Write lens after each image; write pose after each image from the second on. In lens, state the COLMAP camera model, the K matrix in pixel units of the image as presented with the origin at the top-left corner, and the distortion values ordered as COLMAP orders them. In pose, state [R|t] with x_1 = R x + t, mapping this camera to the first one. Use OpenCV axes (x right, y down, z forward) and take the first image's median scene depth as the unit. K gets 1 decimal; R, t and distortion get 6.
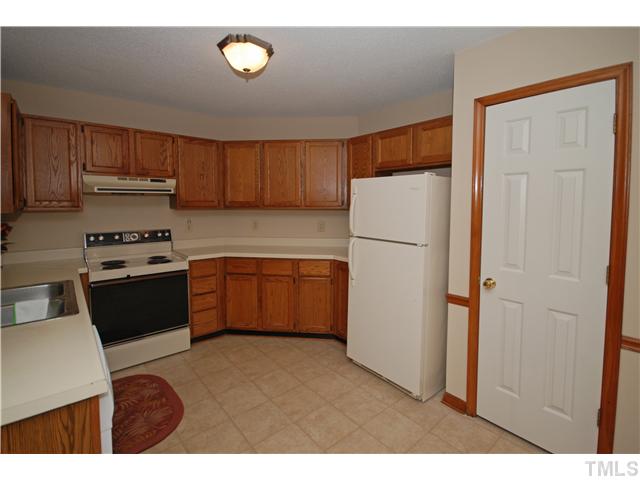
lens RADIAL K [[305.5, 0, 324.7], [0, 305.5, 221.3], [0, 0, 1]] dist [0.000450, -0.003719]
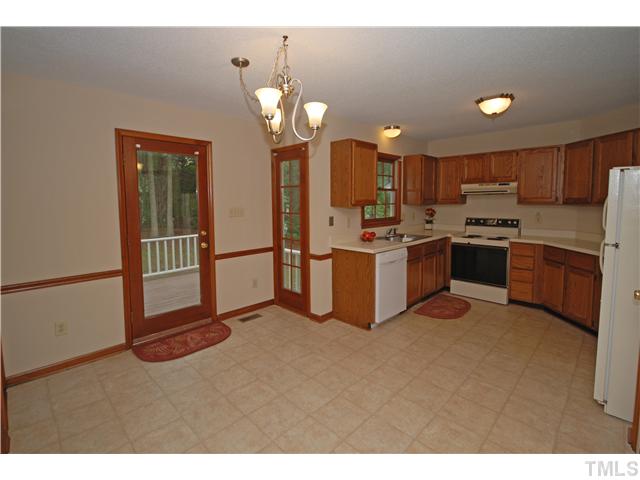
lens RADIAL K [[305.5, 0, 322.6], [0, 305.5, 223.3], [0, 0, 1]] dist [0.000450, -0.003719]
pose [[0.099431, 0.072930, -0.992368, 0.813312], [-0.054660, 0.996205, 0.067735, 0.000094], [0.993542, 0.047508, 0.103040, 0.009200]]
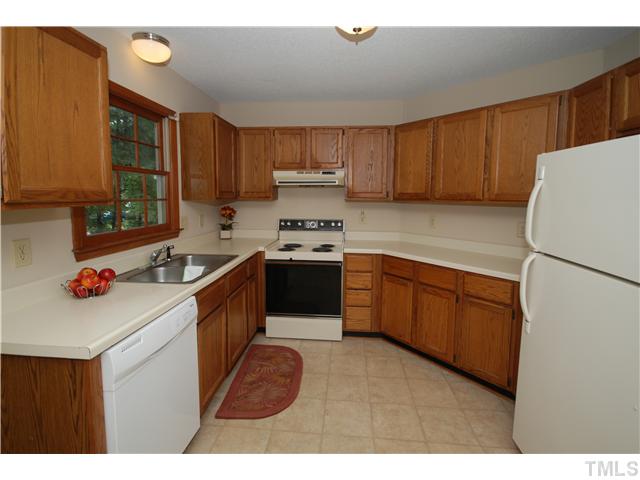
lens RADIAL K [[305.5, 0, 321.3], [0, 305.5, 220.7], [0, 0, 1]] dist [0.000450, -0.003719]
pose [[0.700707, 0.064533, -0.710524, 0.194022], [-0.050219, 0.997892, 0.041107, -0.011333], [0.711679, 0.006878, 0.702471, 0.244517]]
